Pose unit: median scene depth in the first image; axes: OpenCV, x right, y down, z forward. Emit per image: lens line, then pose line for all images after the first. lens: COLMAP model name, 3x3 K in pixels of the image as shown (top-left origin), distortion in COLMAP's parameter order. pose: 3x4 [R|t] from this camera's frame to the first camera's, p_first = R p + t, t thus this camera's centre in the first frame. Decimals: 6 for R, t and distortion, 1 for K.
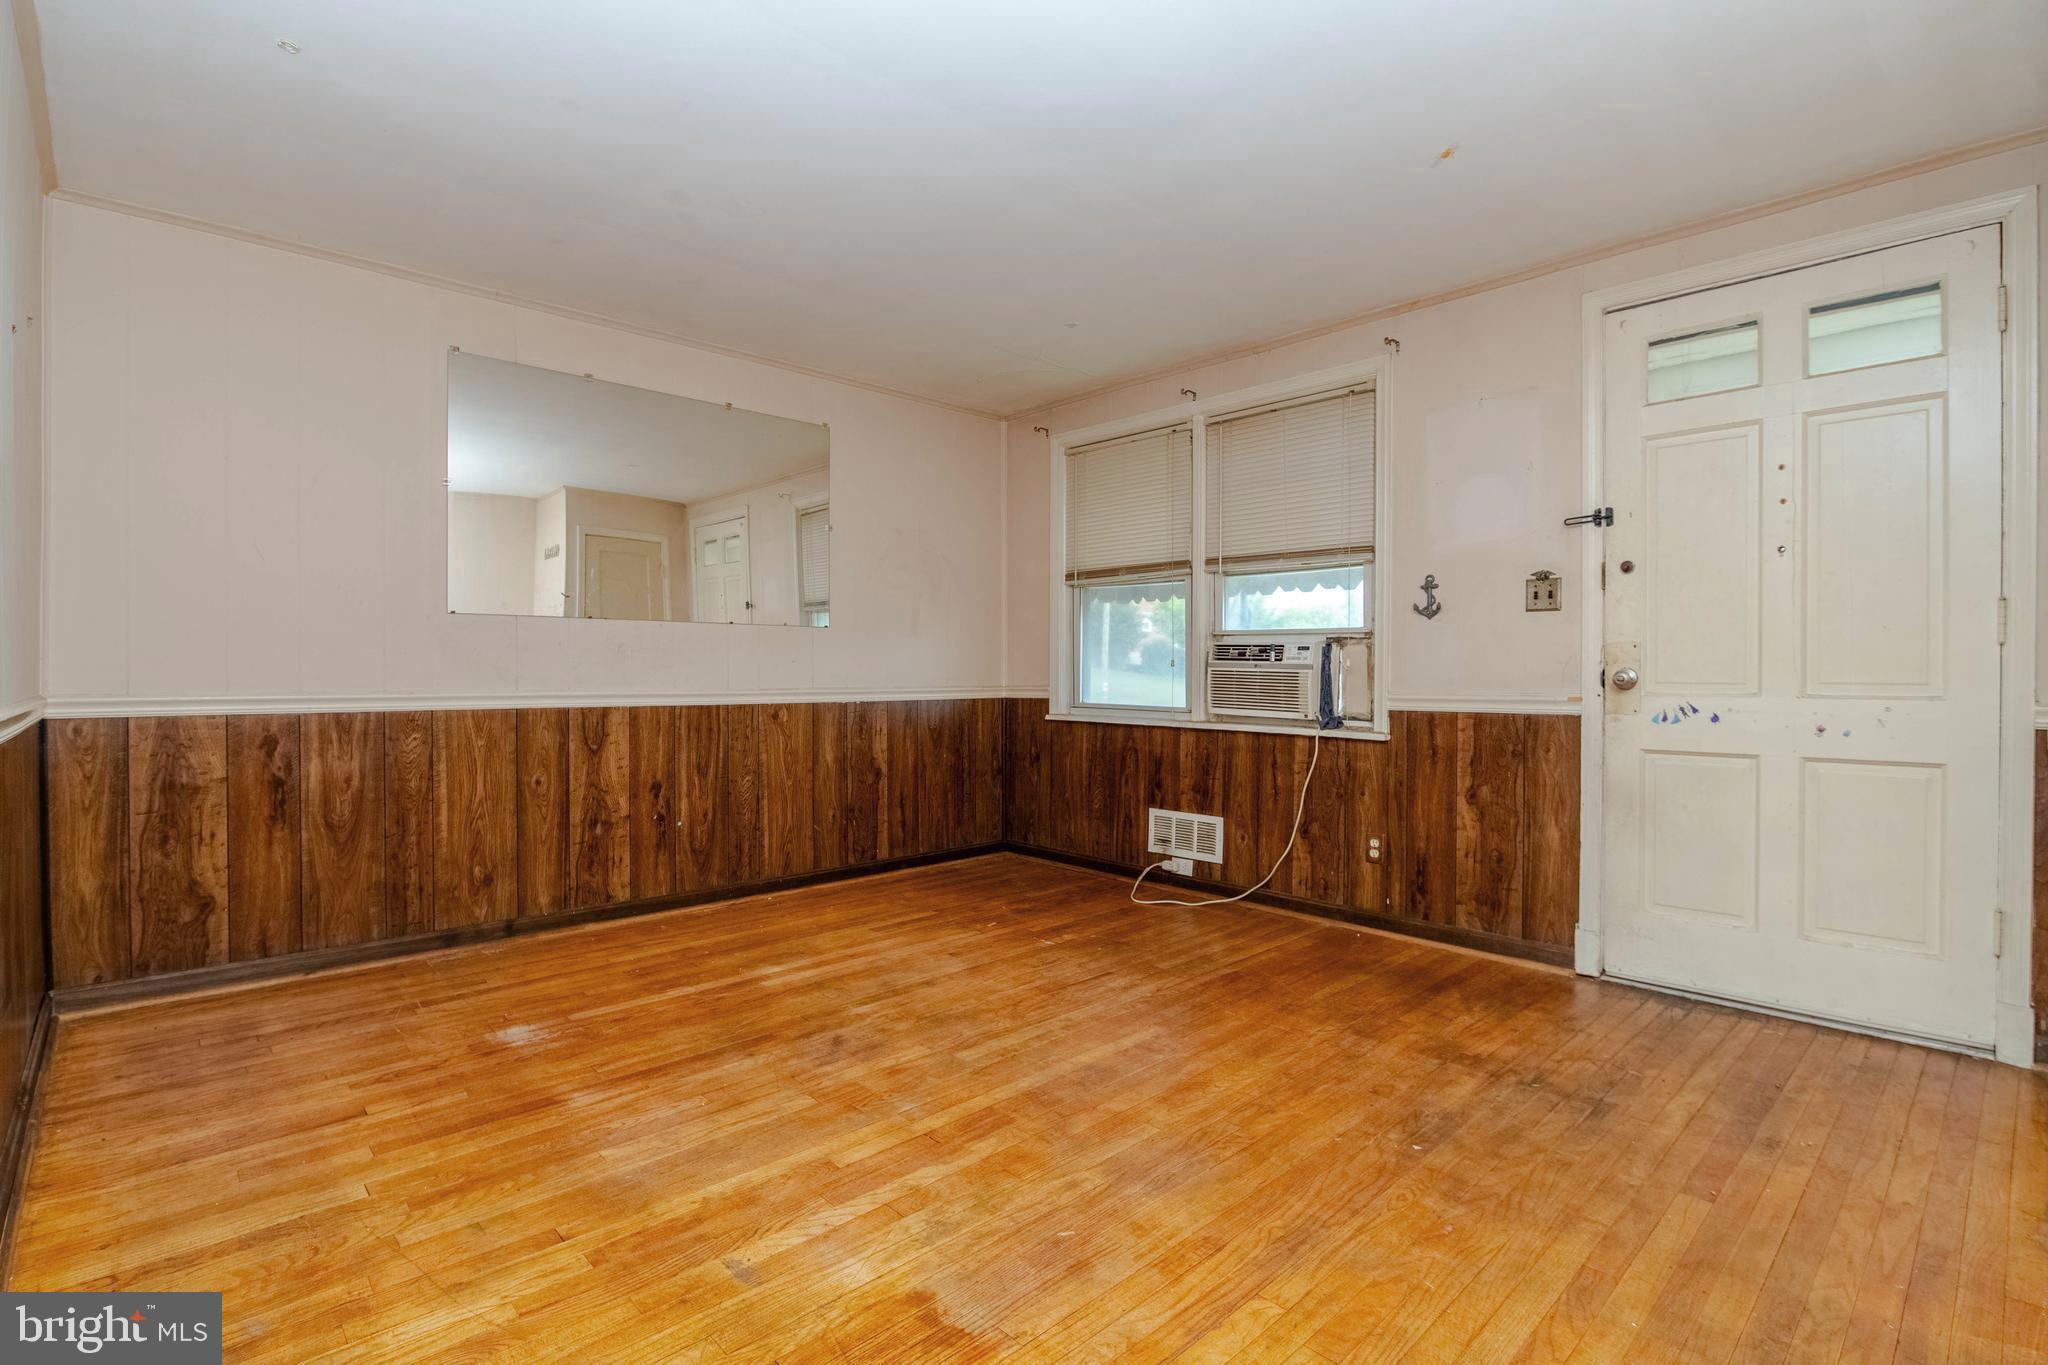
lens RADIAL K [[958.6, 0, 1040.6], [0, 958.6, 680.3], [0, 0, 1]] dist [-0.000434, -0.010851]
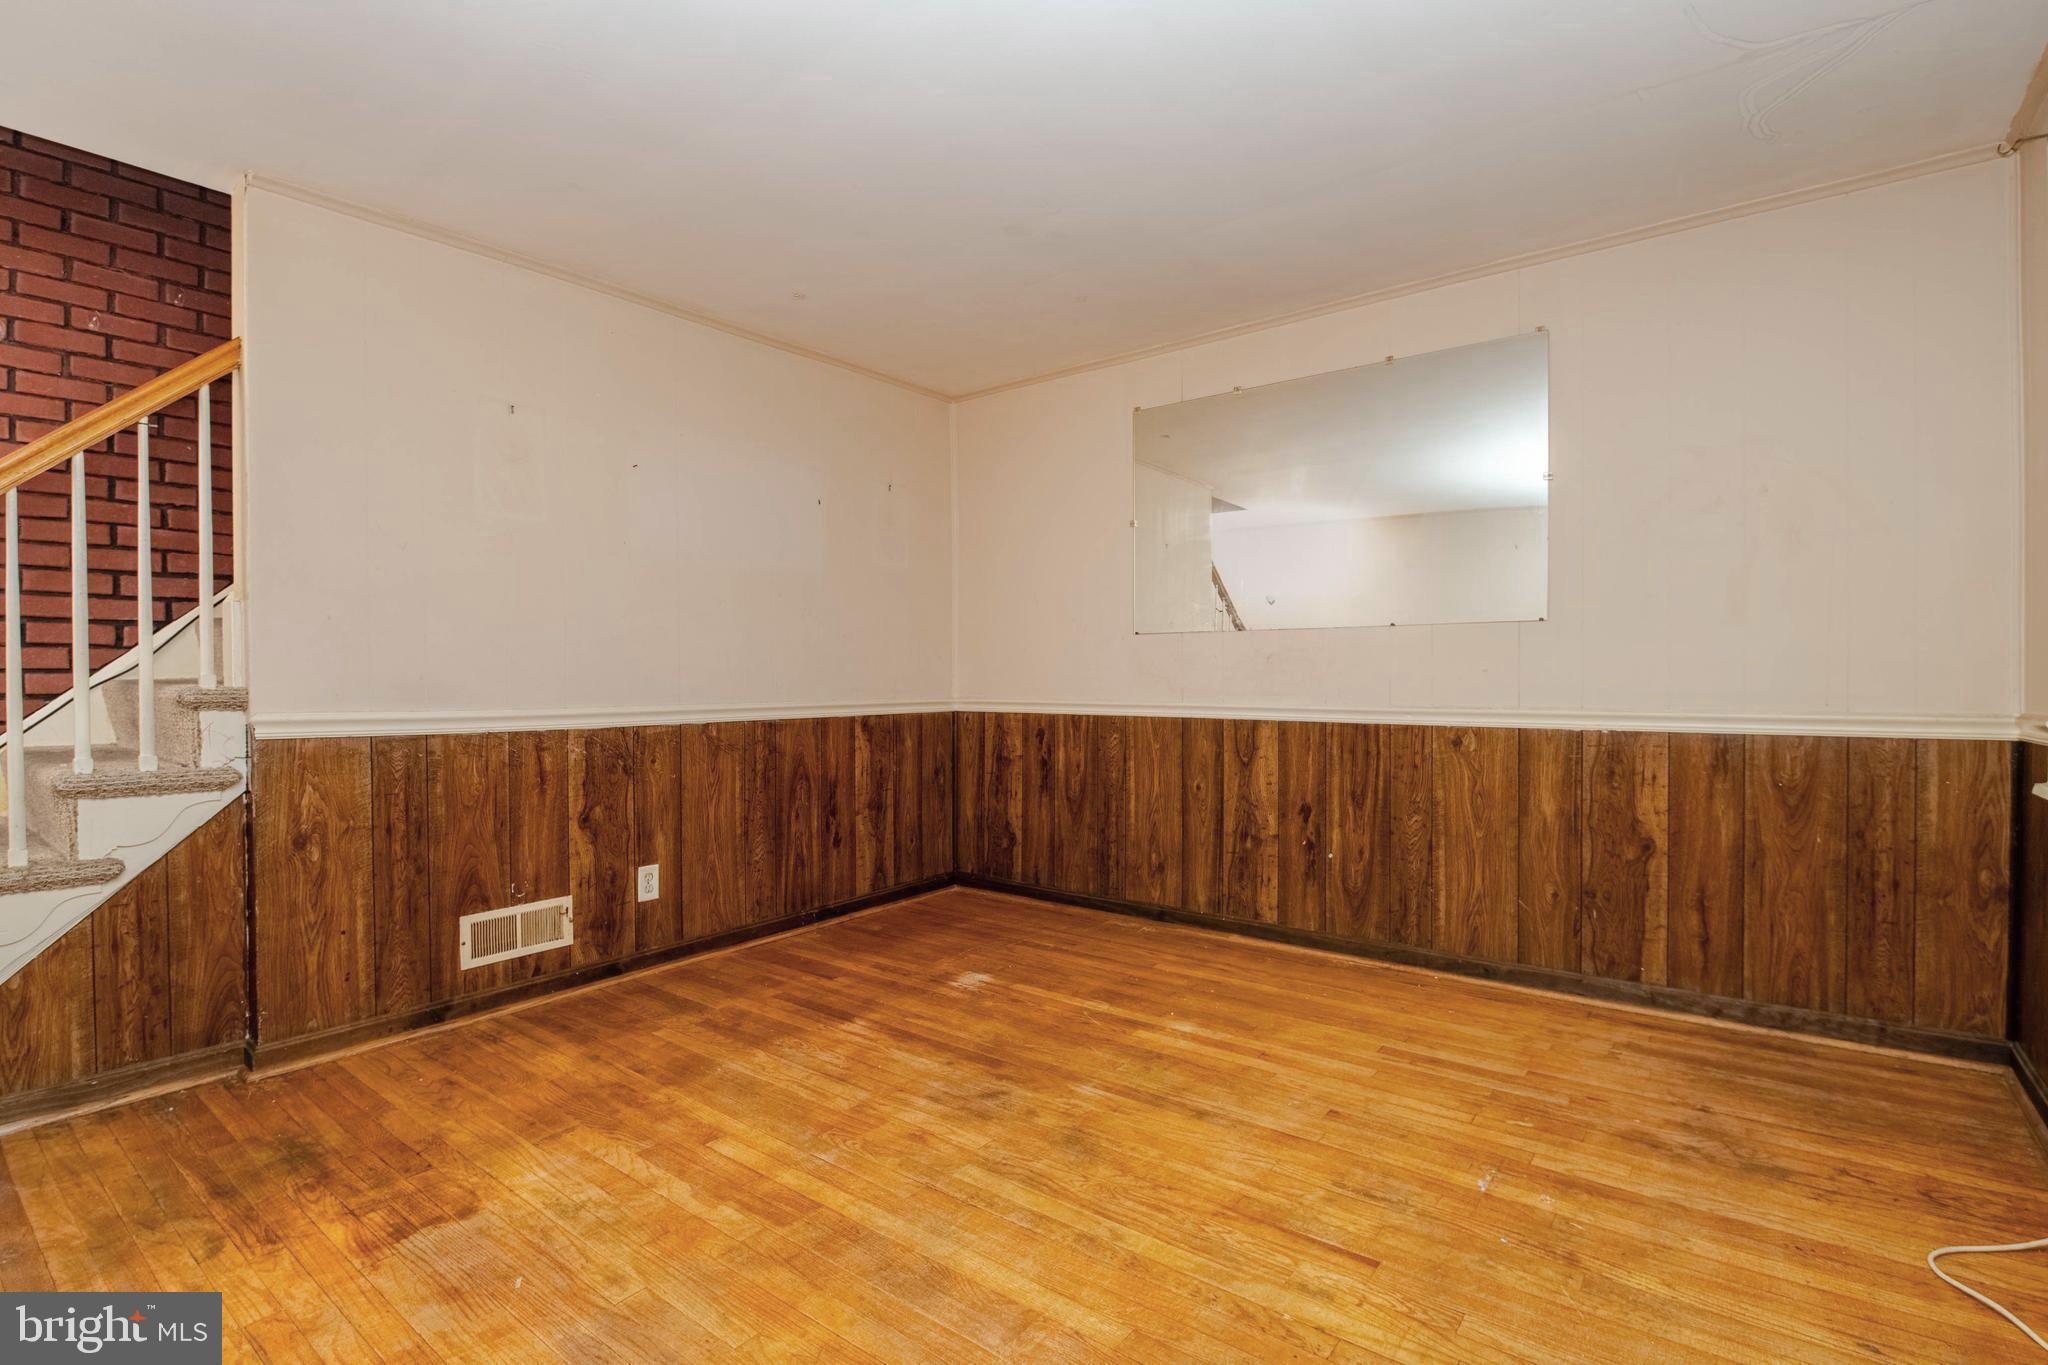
lens RADIAL K [[950.8, 0, 1035.1], [0, 950.8, 681.0], [0, 0, 1]] dist [-0.002078, -0.009882]
pose [[0.151686, 0.001081, -0.988428, 0.528165], [-0.008523, 0.999964, -0.000214, -0.011025], [0.988392, 0.008456, 0.151689, 0.697992]]
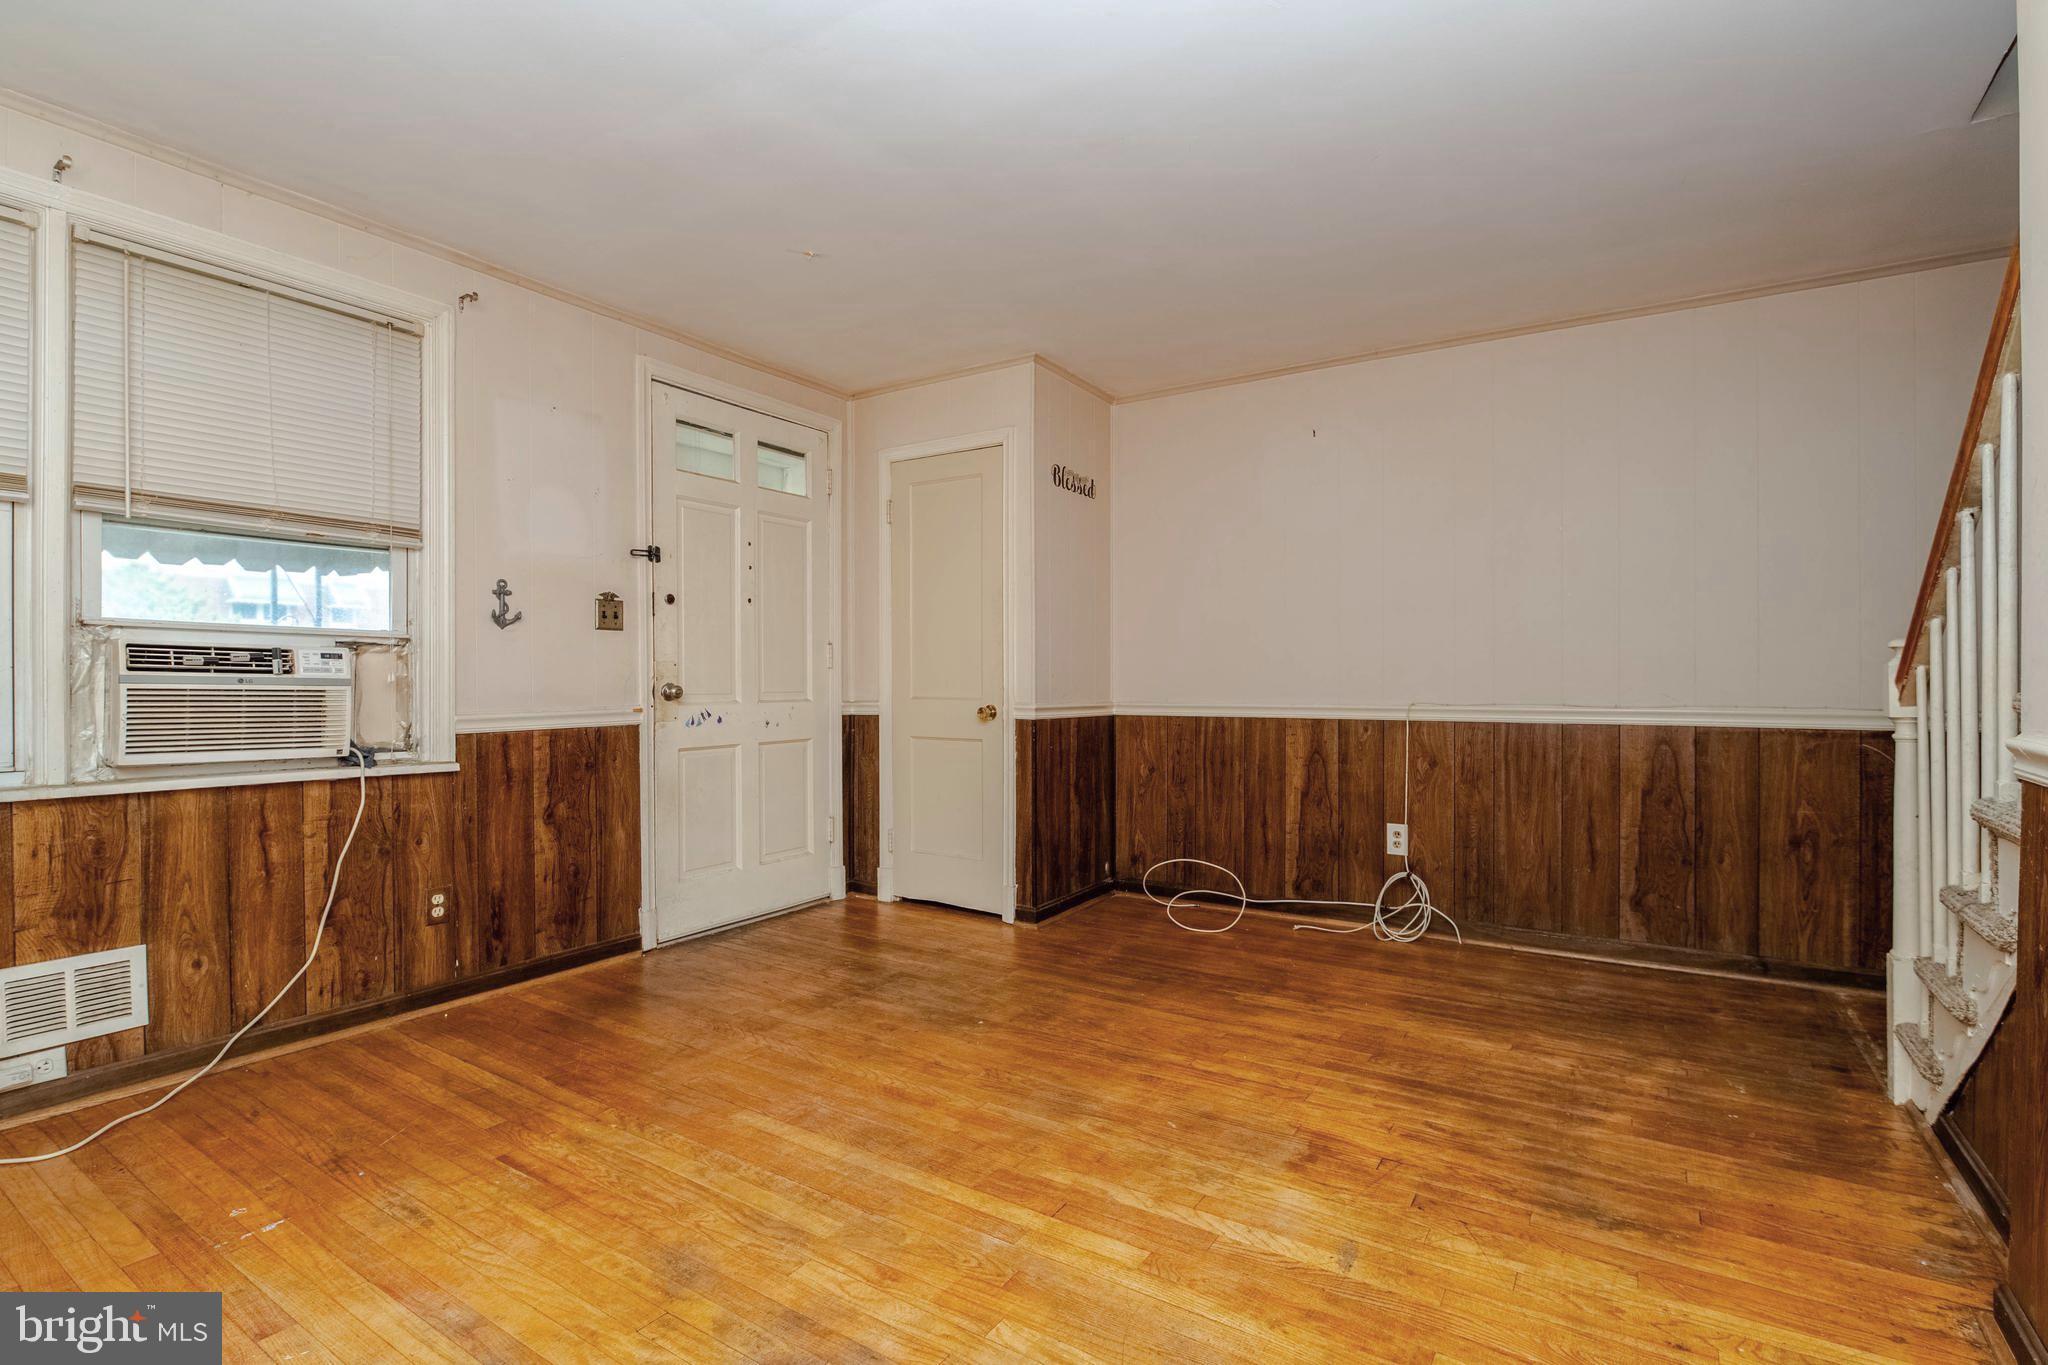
lens RADIAL K [[950.8, 0, 1035.1], [0, 950.8, 681.0], [0, 0, 1]] dist [-0.002078, -0.009882]
pose [[-0.237494, -0.001863, 0.971387, -0.599701], [0.012555, 0.999909, 0.004987, -0.013632], [-0.971308, 0.013380, -0.237449, 0.757284]]
